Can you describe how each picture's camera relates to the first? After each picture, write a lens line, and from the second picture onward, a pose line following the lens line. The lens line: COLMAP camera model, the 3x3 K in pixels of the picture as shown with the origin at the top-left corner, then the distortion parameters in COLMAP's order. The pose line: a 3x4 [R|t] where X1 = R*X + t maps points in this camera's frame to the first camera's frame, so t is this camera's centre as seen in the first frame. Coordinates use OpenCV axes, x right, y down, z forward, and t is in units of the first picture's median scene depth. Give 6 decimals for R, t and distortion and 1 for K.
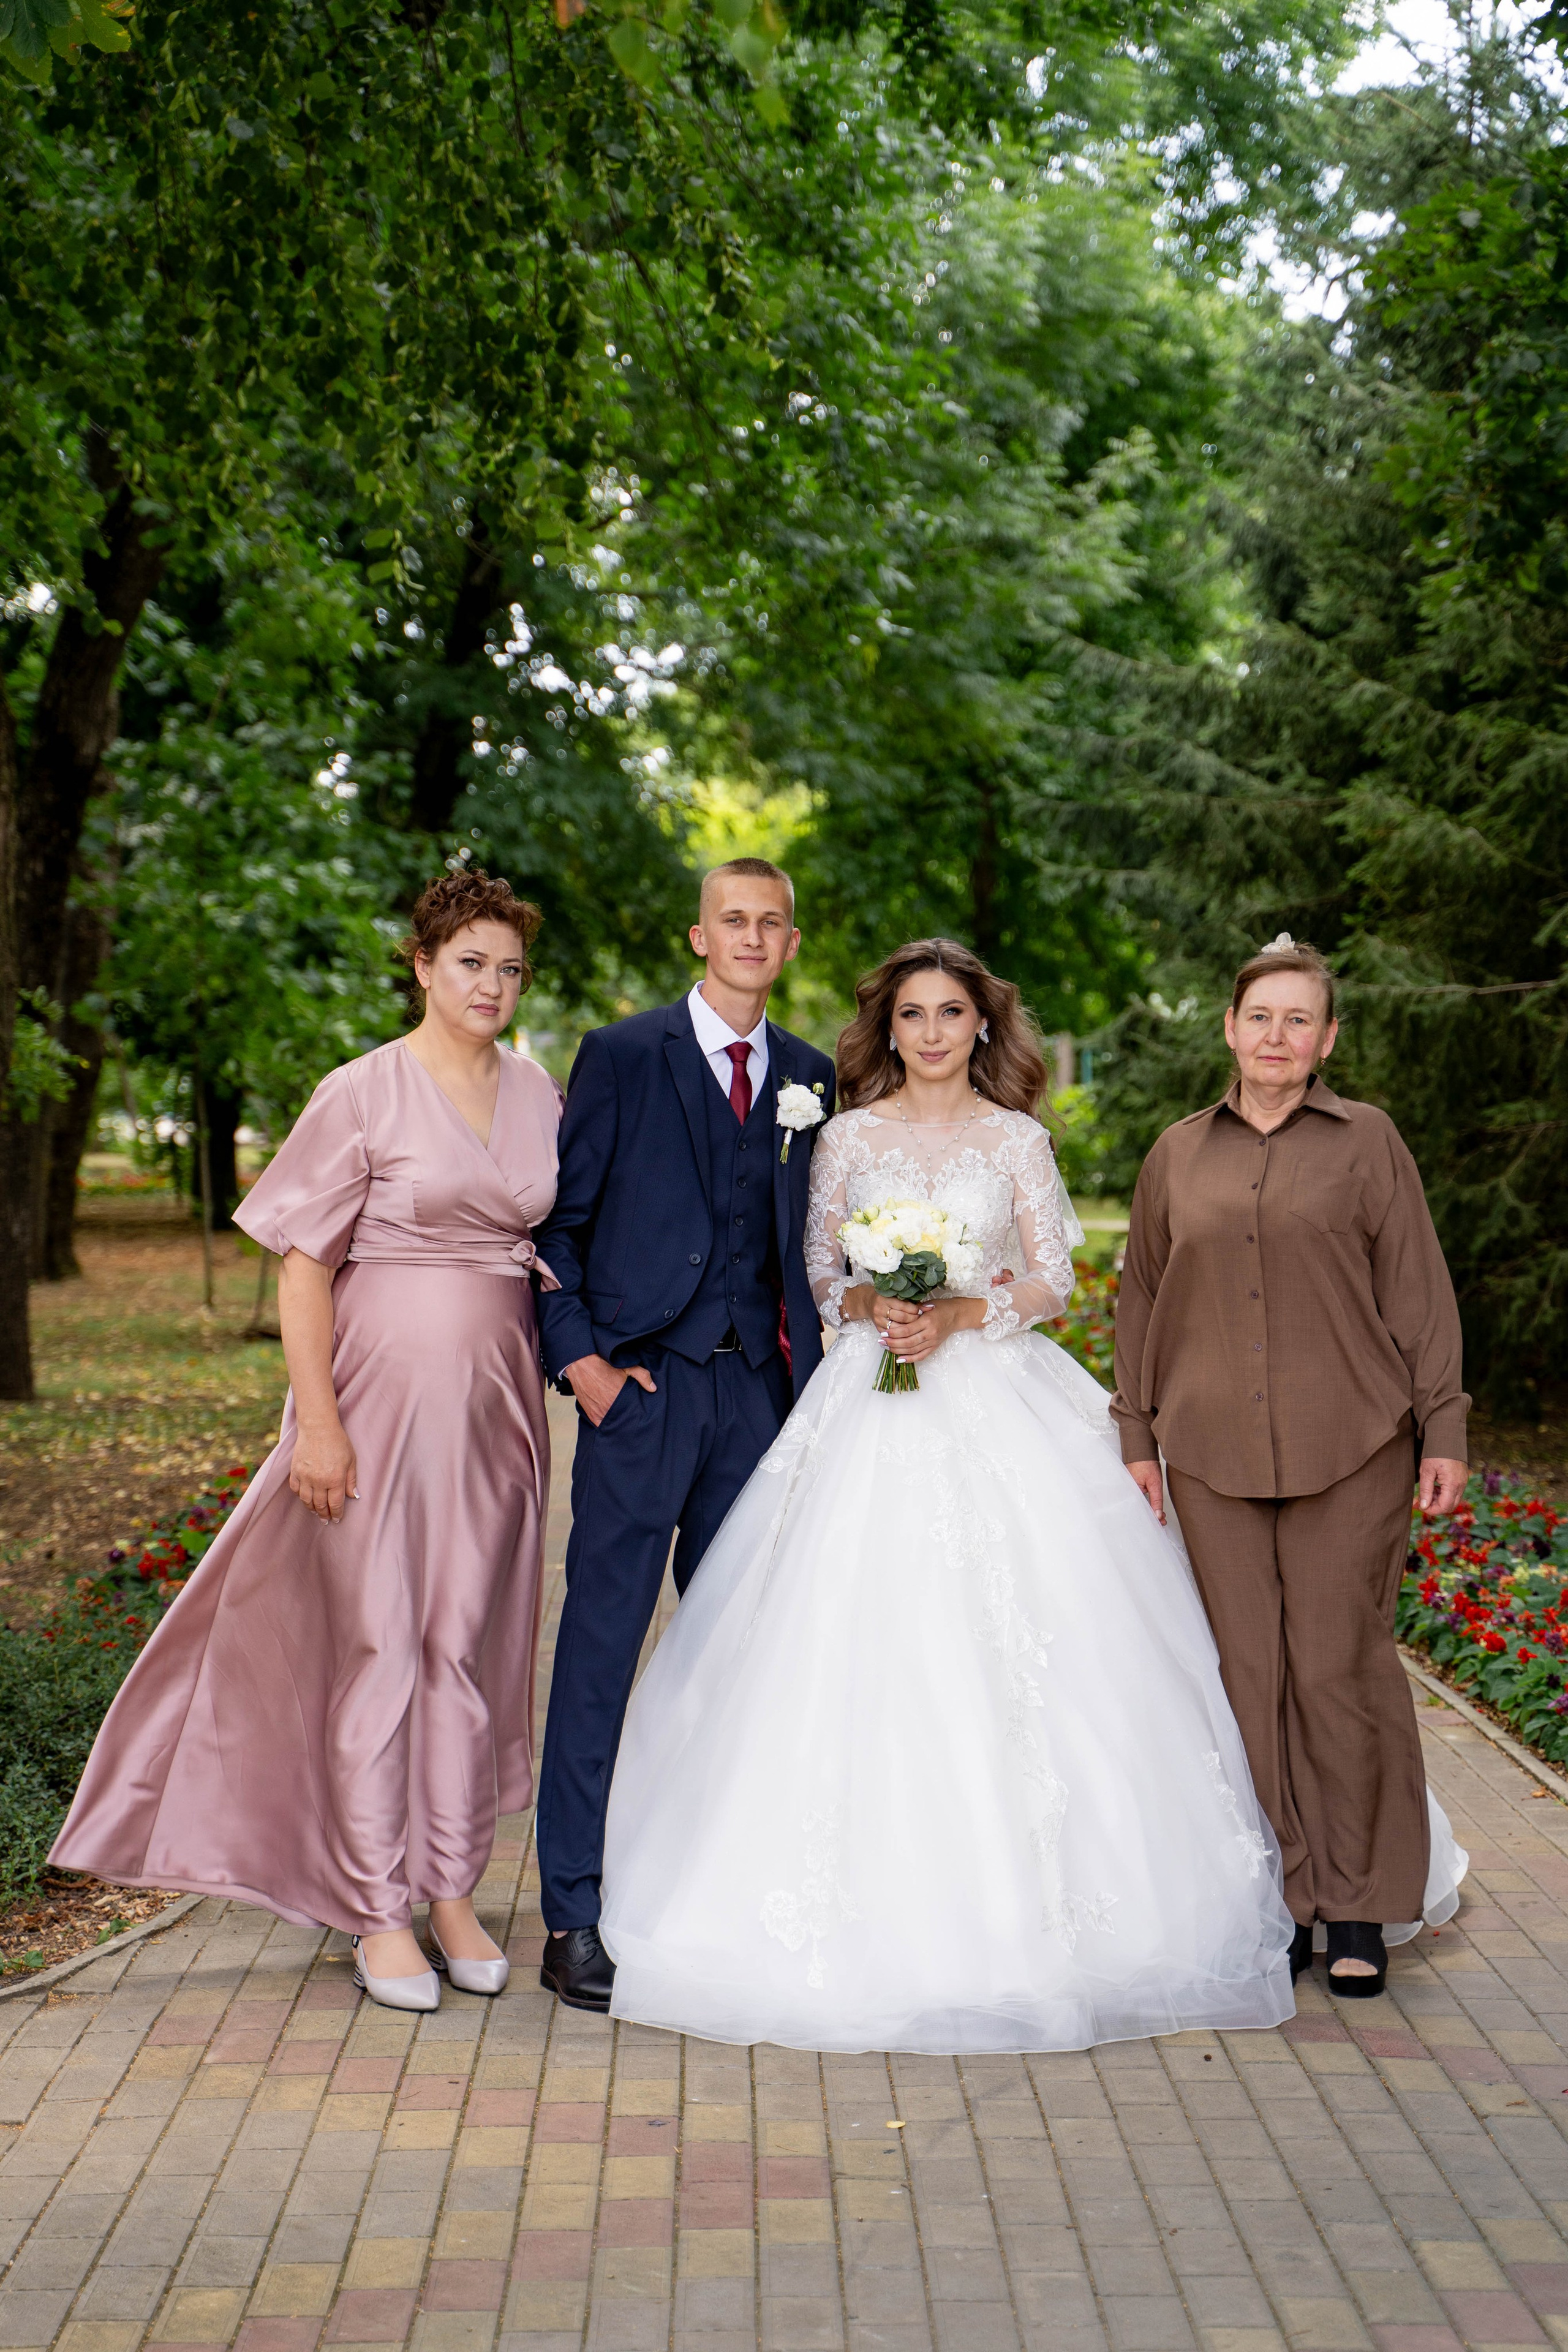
lens RADIAL K [[4107.9, 0, 779.9], [0, 4107.9, 1178.0], [0, 0, 1]] dist [0.208656, 0.078742]
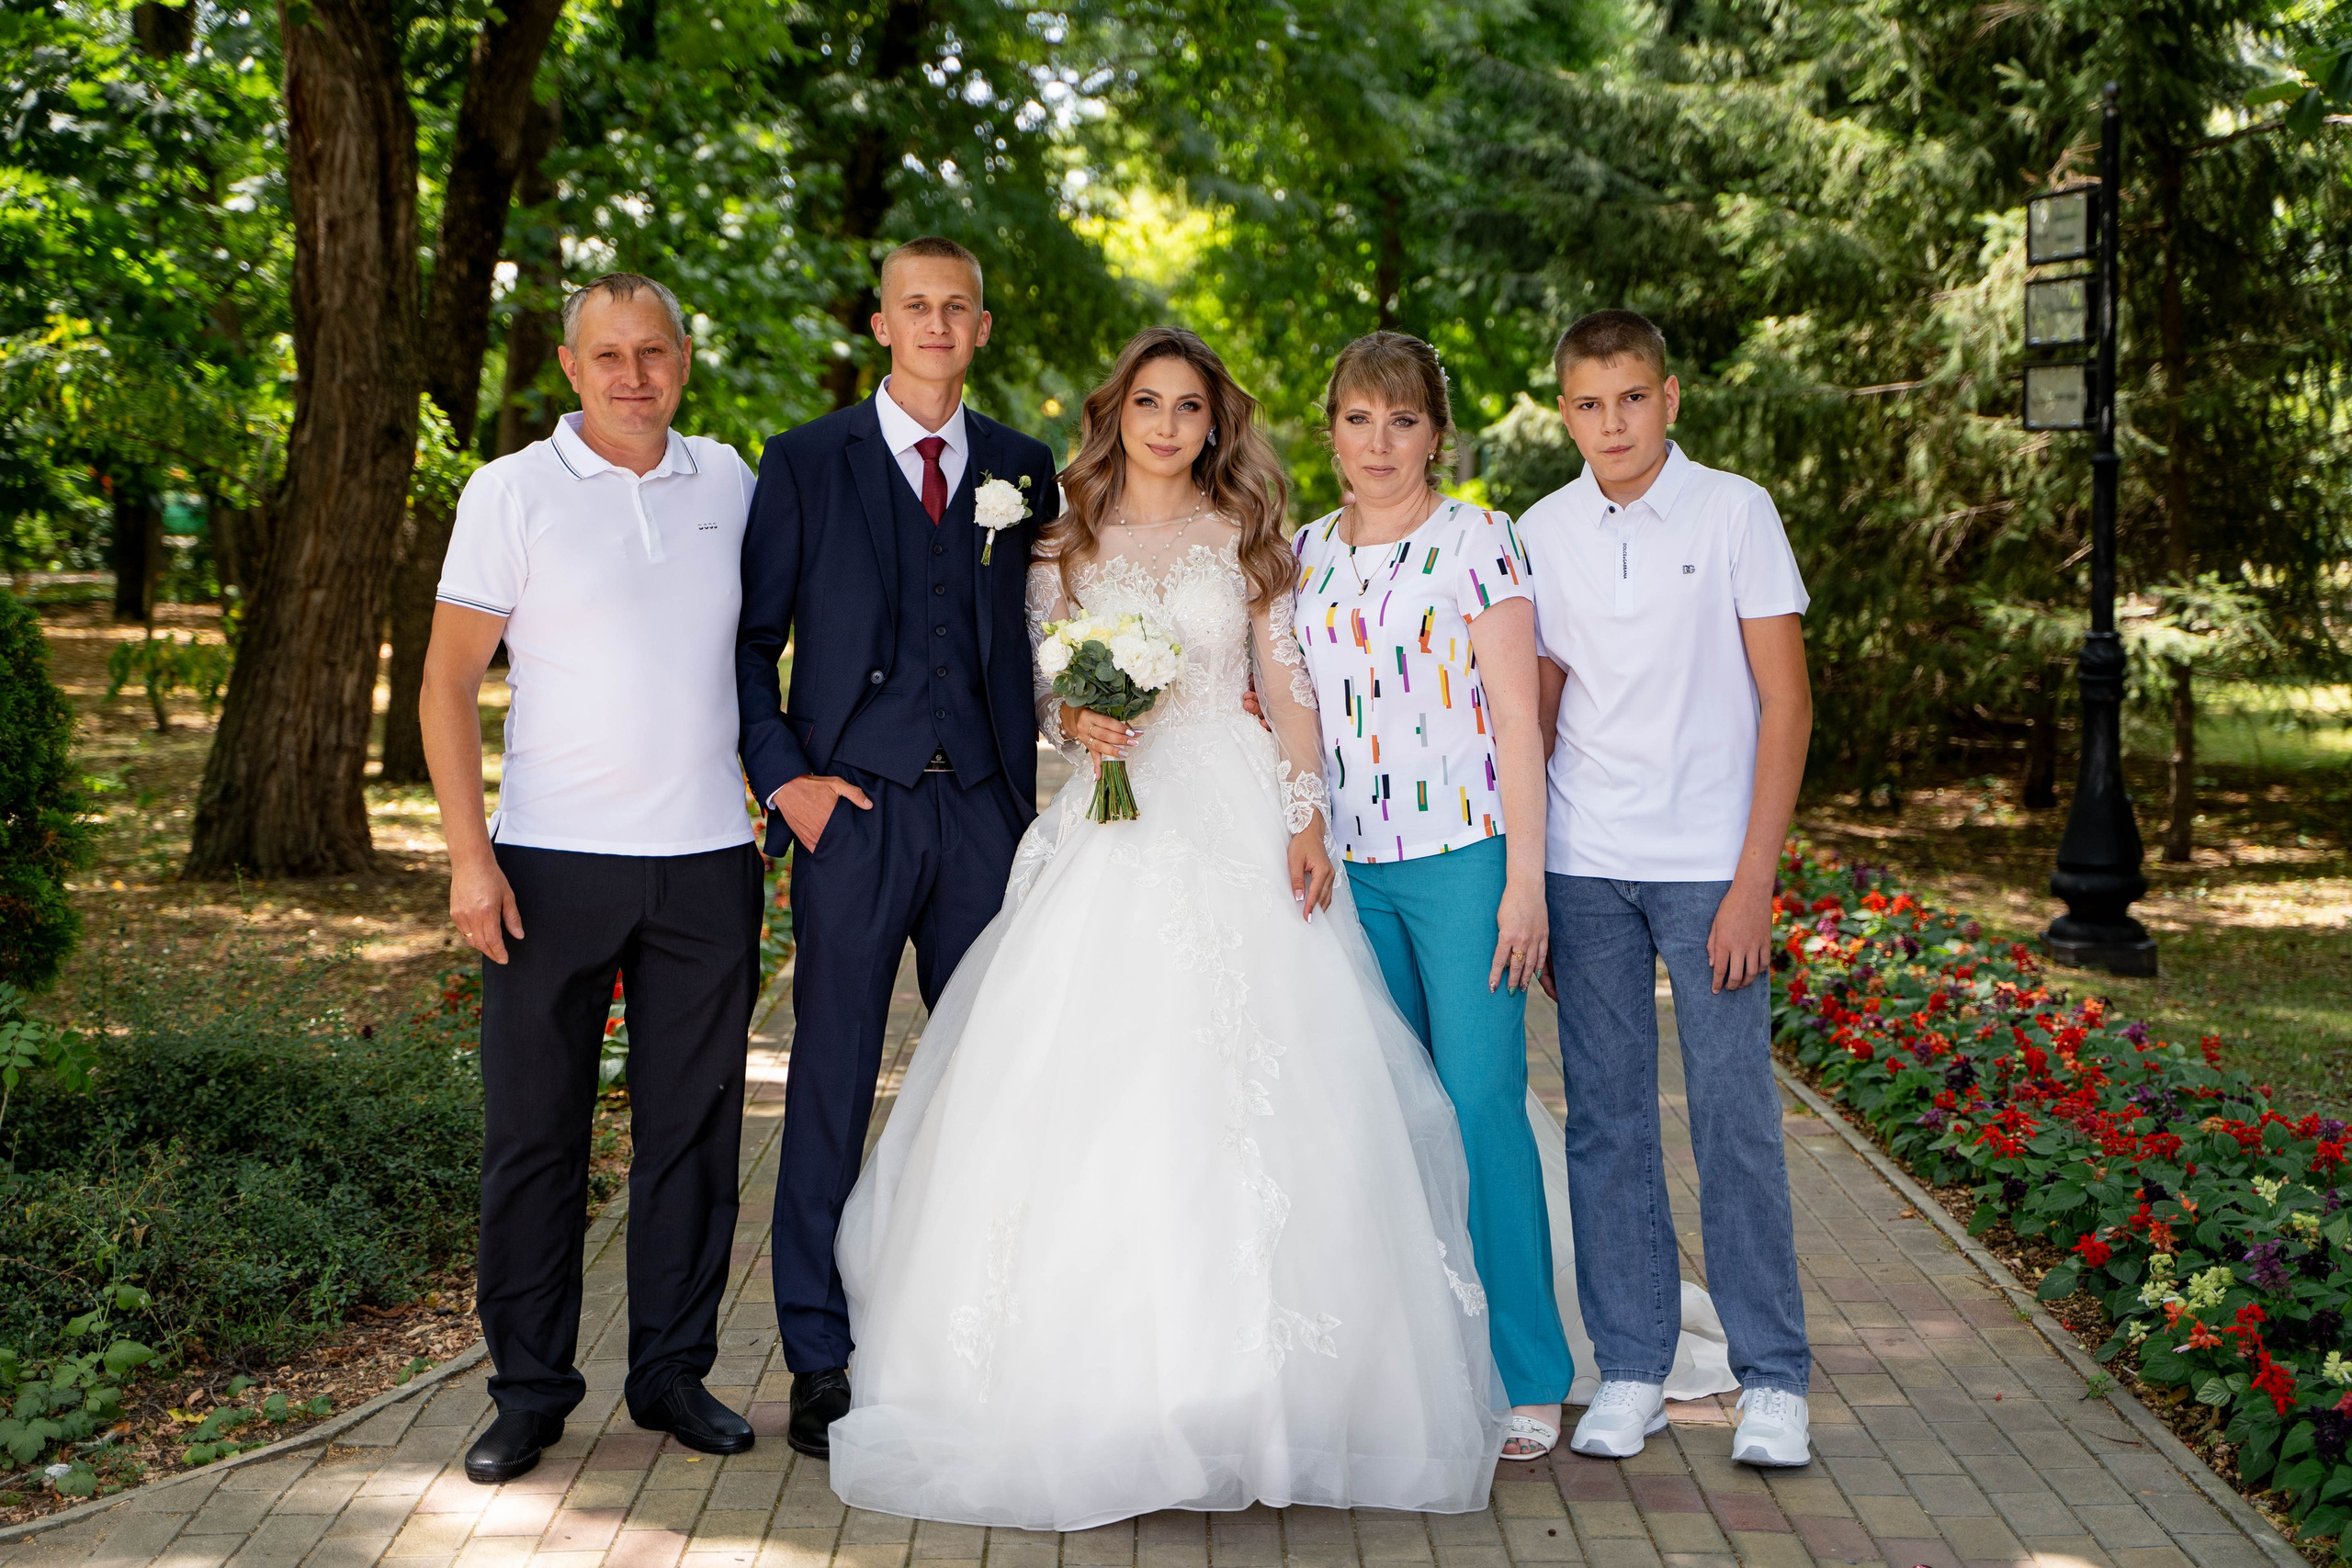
lens RADIAL K [[3770.5, 0, 1176.0], [0, 3770.5, 784.0], [0, 0, 1]] dist [0.150838, -0.014936]
pose [[0.999968, 0.001812, -0.007829, 0.019770], [-0.001358, 0.998337, 0.057631, -0.003785], [0.007920, -0.057619, 0.998307, 0.125476]]
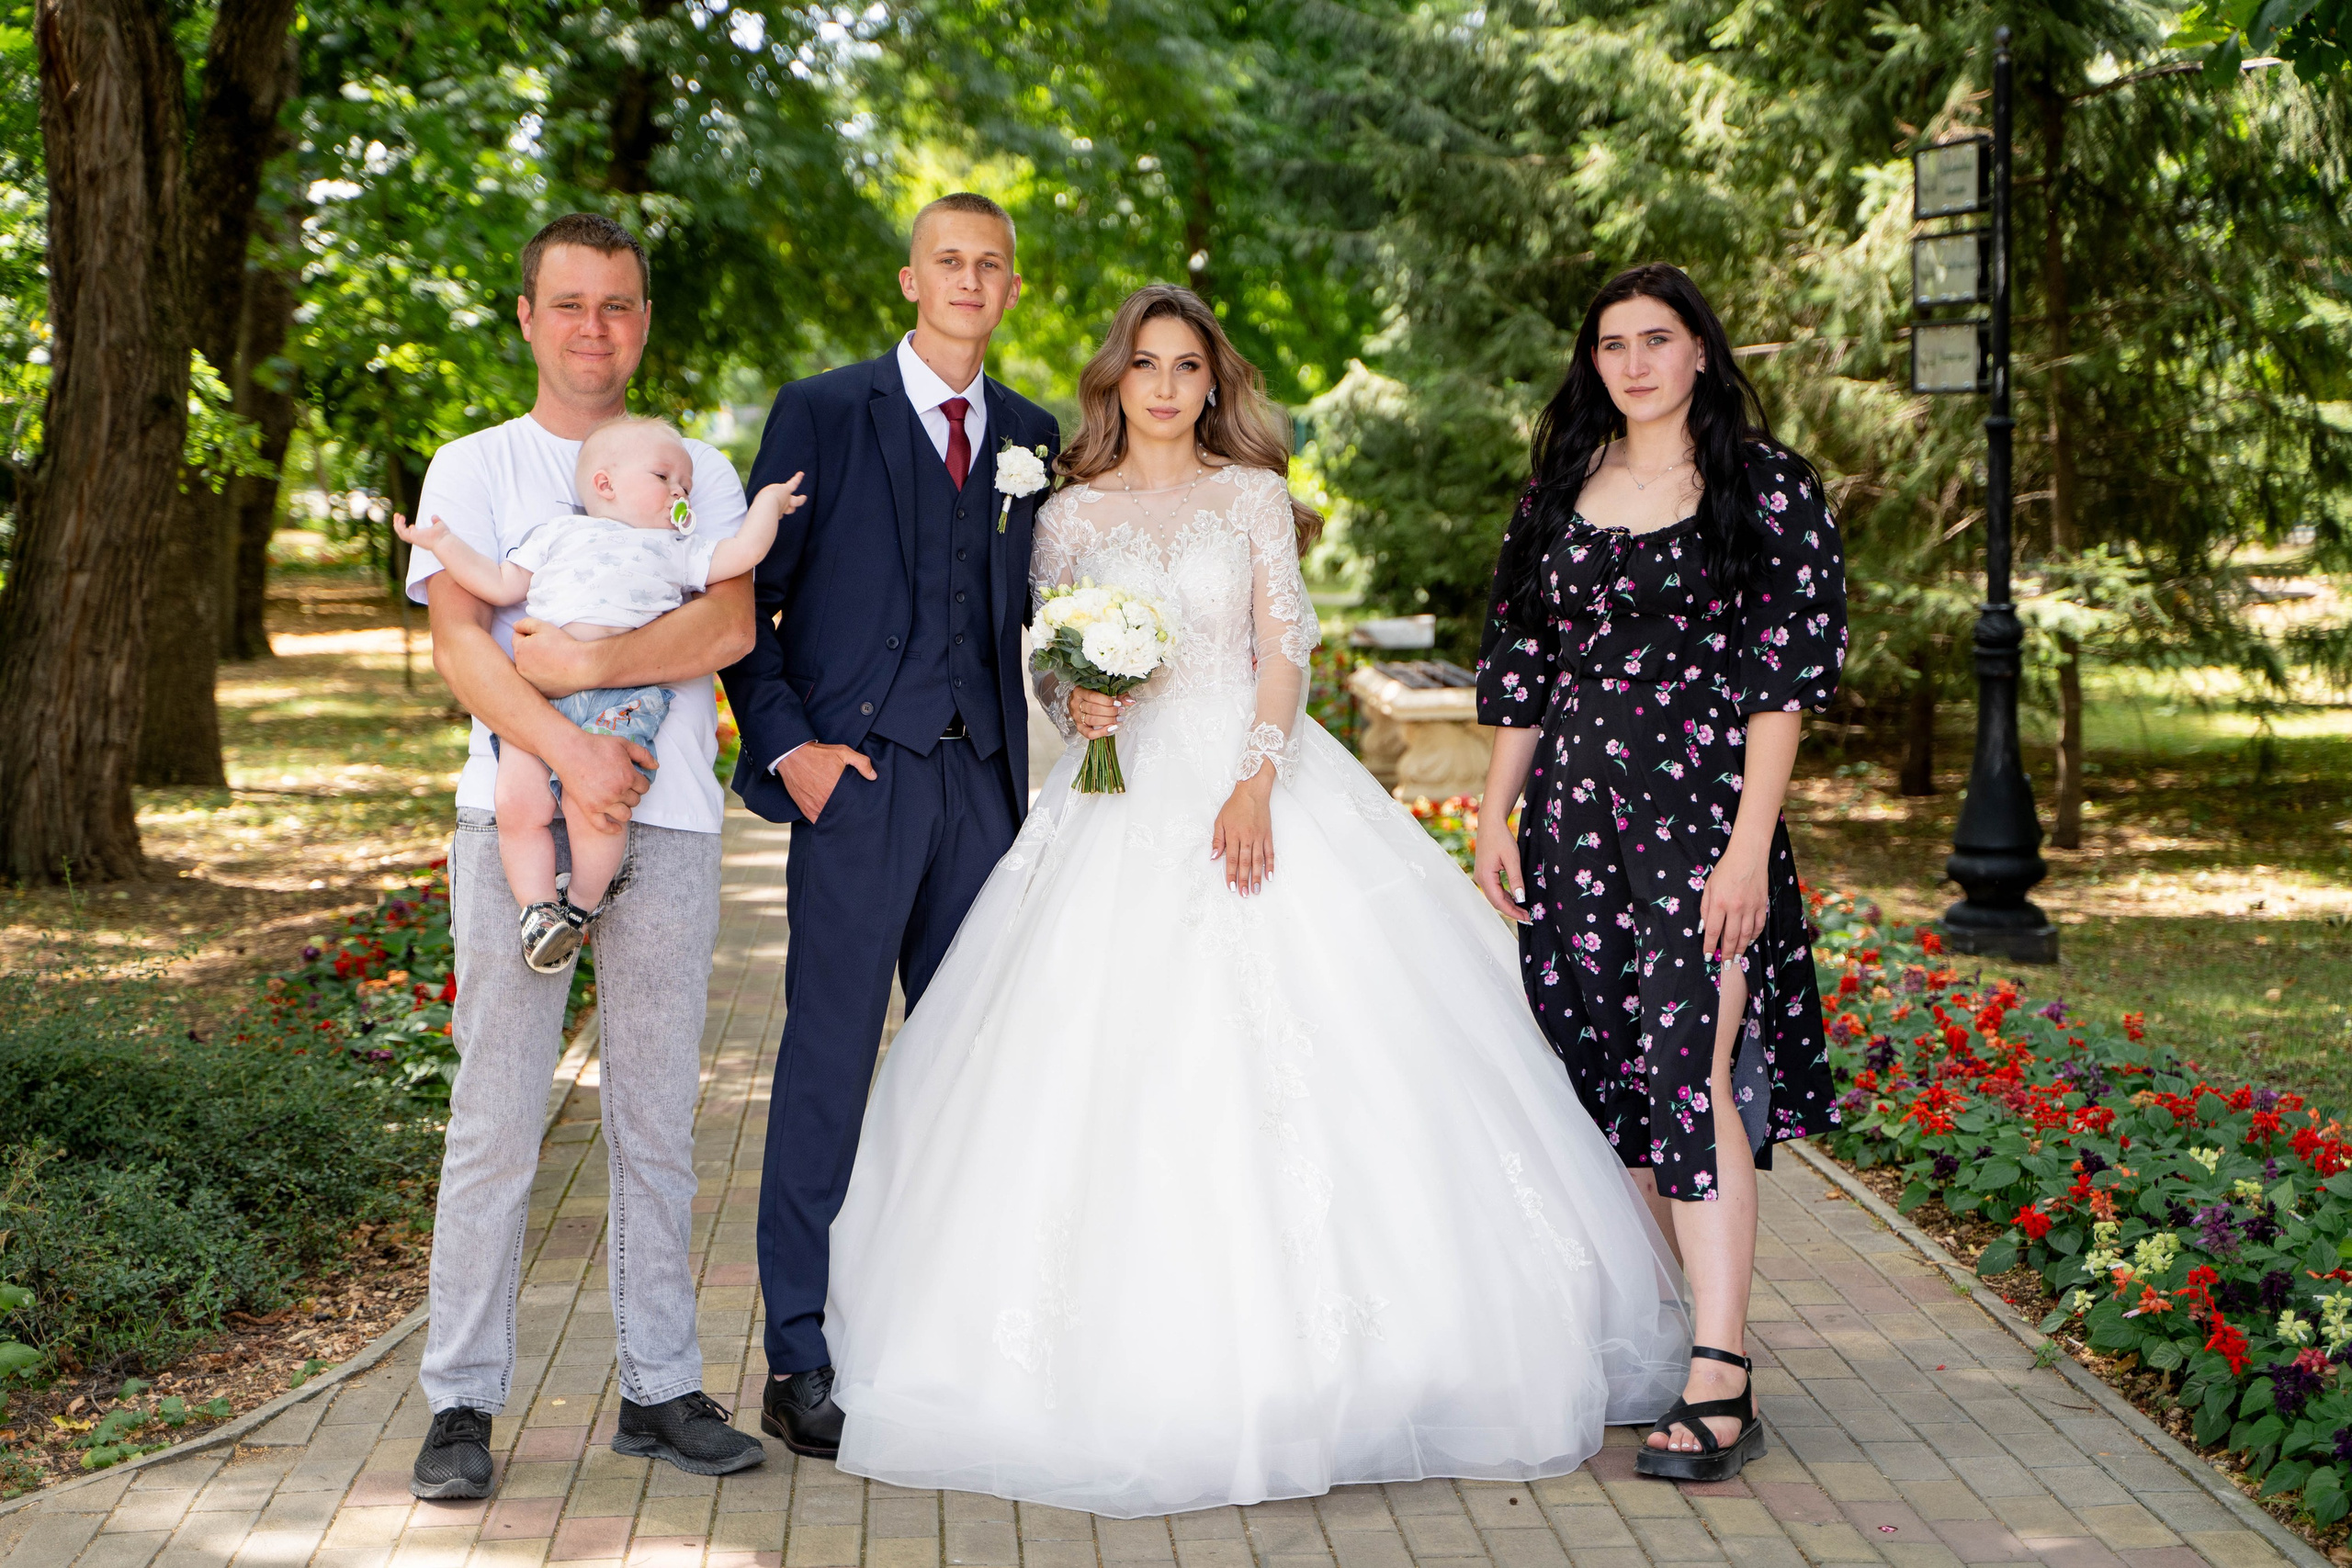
lens RADIAL K [[4117.0, 0, 1176.0], [0, 4117.0, 784.0], [0, 0, 1]] dist [0.211563, 0.034651]
pose [[0.998951, -0.007586, 0.045162, -0.009323], [0.005047, 0.998415, 0.056057, 0.001194], [-0.045515, -0.055771, 0.997406, 0.076602]]
